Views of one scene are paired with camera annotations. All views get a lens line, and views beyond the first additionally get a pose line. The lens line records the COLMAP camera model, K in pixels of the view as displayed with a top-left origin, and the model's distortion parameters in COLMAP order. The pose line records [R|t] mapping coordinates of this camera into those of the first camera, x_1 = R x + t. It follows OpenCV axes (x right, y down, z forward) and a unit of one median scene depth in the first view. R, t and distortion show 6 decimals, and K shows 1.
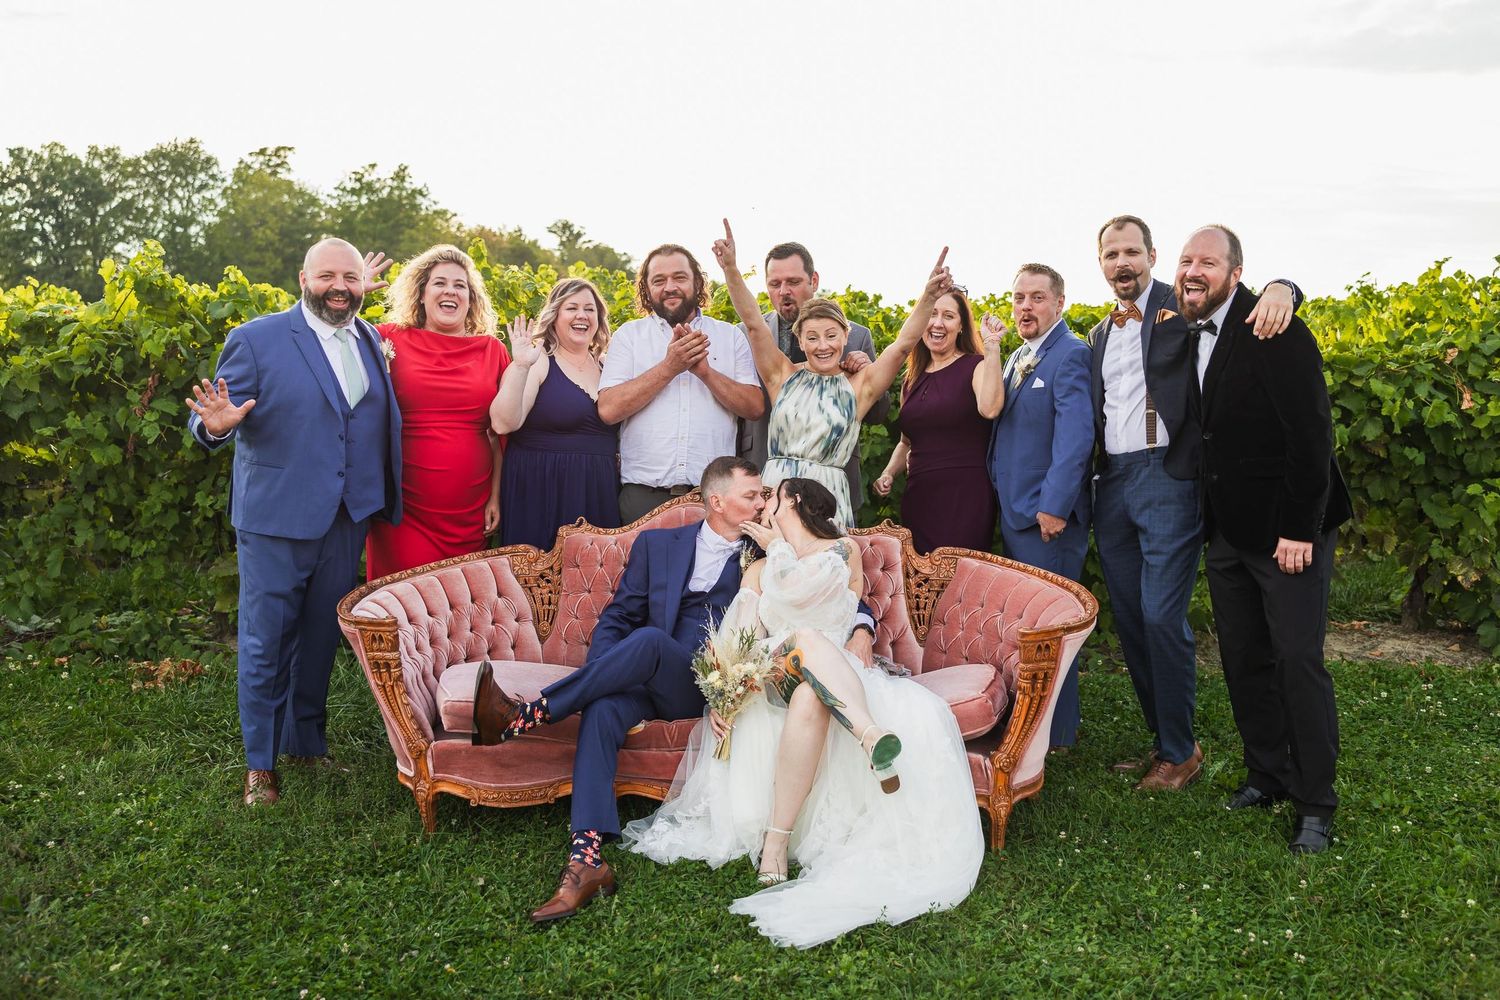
lens RADIAL K [[1470.1, 0, 753.6], [0, 1470.1, 448.7], [0, 0, 1]] dist [-0.008083, 0.017972]
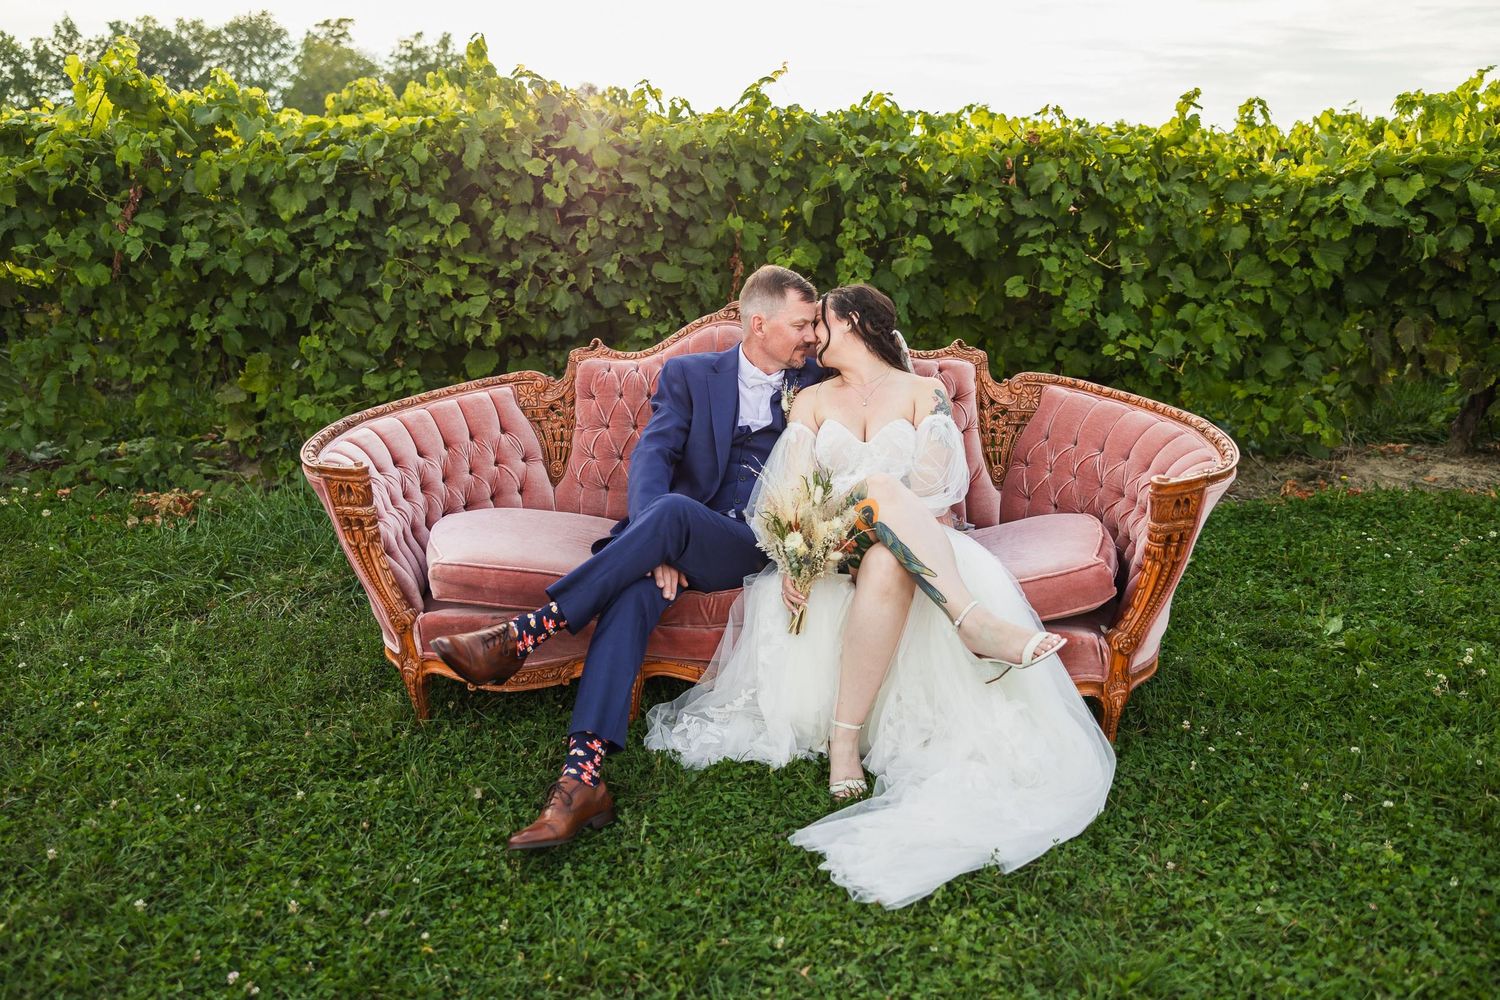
lens RADIAL K [[1158.6, 0, 735.4], [0, 1158.6, 504.4], [0, 0, 1]] dist [0.000383, 0.011339]
pose [[0.999932, -0.002435, -0.011410, -0.030006], [0.004507, 0.982693, 0.185189, 0.017471], [0.010762, -0.185227, 0.982637, 0.332284]]
